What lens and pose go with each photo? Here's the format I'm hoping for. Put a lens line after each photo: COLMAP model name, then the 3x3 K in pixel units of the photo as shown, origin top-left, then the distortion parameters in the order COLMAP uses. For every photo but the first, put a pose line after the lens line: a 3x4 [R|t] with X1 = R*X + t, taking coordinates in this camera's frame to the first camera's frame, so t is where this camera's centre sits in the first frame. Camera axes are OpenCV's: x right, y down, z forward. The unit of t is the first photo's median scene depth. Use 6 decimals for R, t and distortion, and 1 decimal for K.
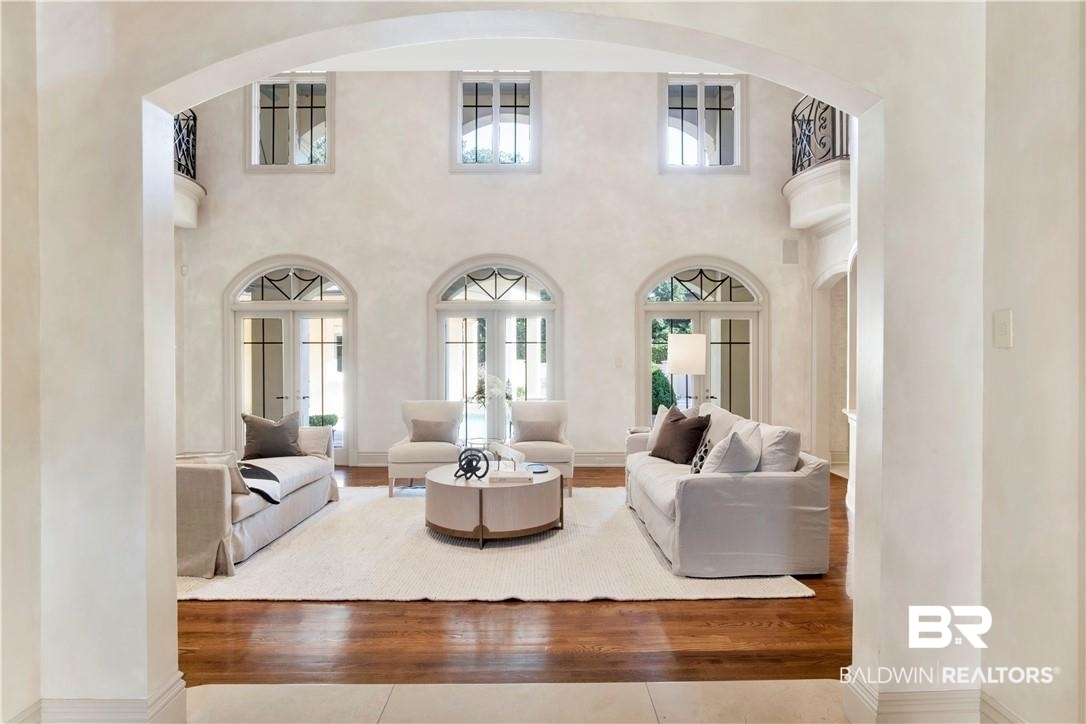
lens RADIAL K [[522.8, 0, 540.9], [0, 522.8, 369.6], [0, 0, 1]] dist [0.023169, 0.000368]
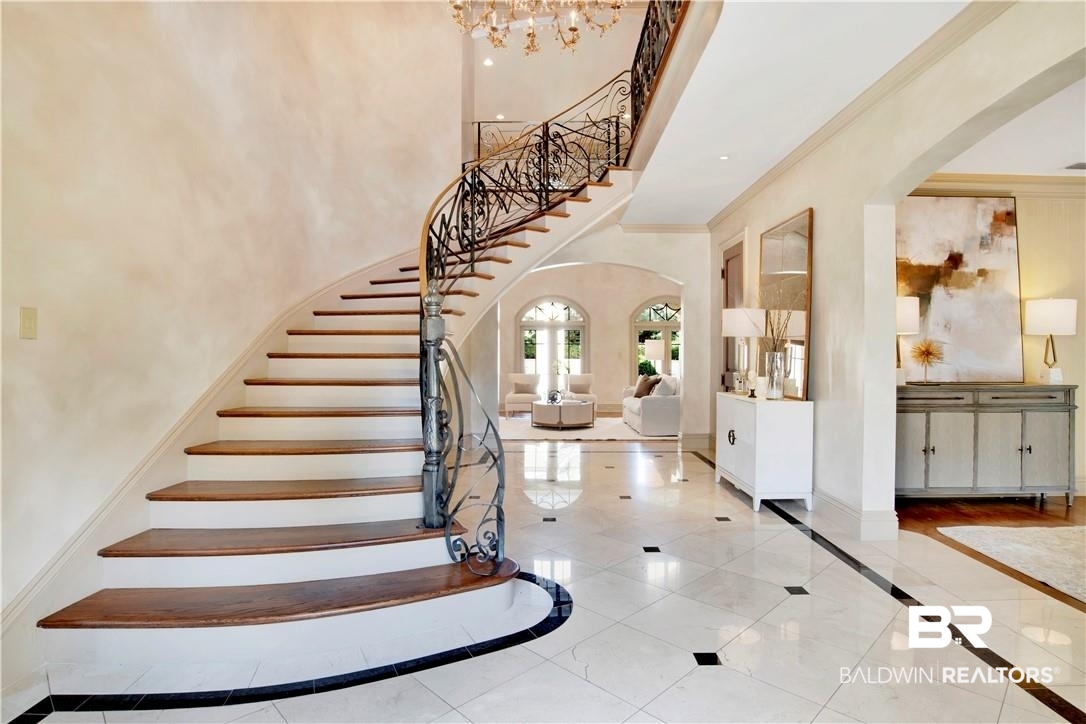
lens RADIAL K [[488.5, 0, 543.0], [0, 488.5, 362.0], [0, 0, 1]] dist [-0.000869, 0.000231]
pose [[0.999867, 0.002397, -0.016140, -0.108297], [-0.002637, 0.999886, -0.014871, 0.044182], [0.016102, 0.014912, 0.999759, -0.834243]]
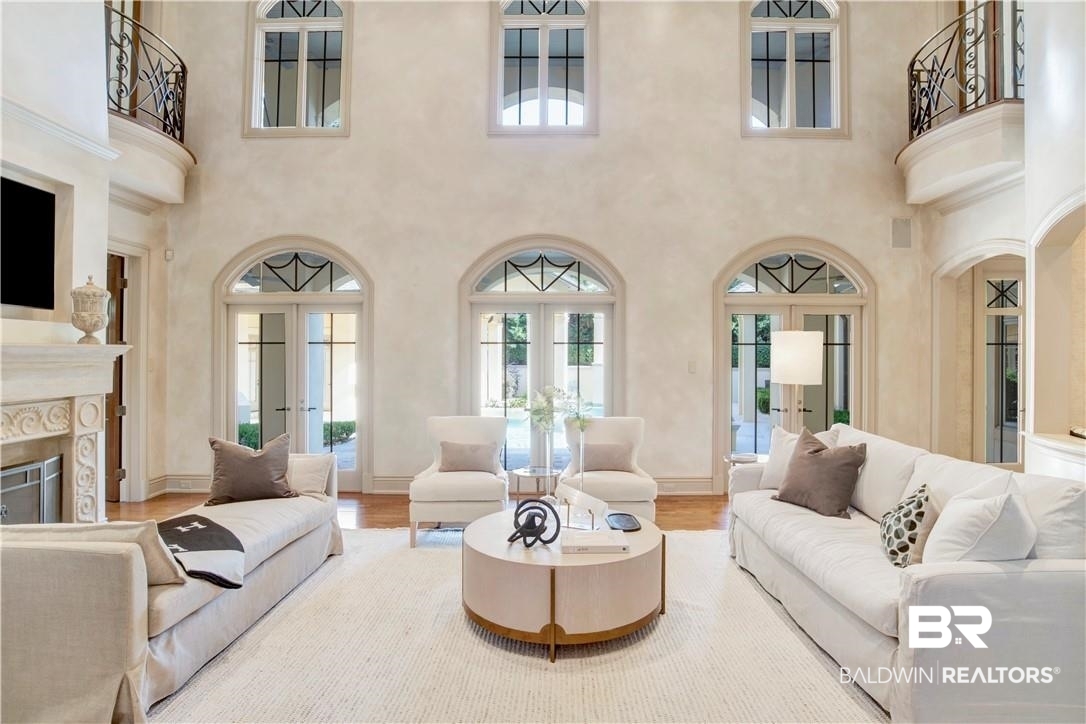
lens RADIAL K [[488.5, 0, 543.0], [0, 488.5, 362.0], [0, 0, 1]] dist [-0.000869, 0.000231]
pose [[0.999795, 0.003001, -0.020011, -0.080066], [-0.003404, 0.999791, -0.020137, -0.007496], [0.019946, 0.020201, 0.999597, 0.276747]]
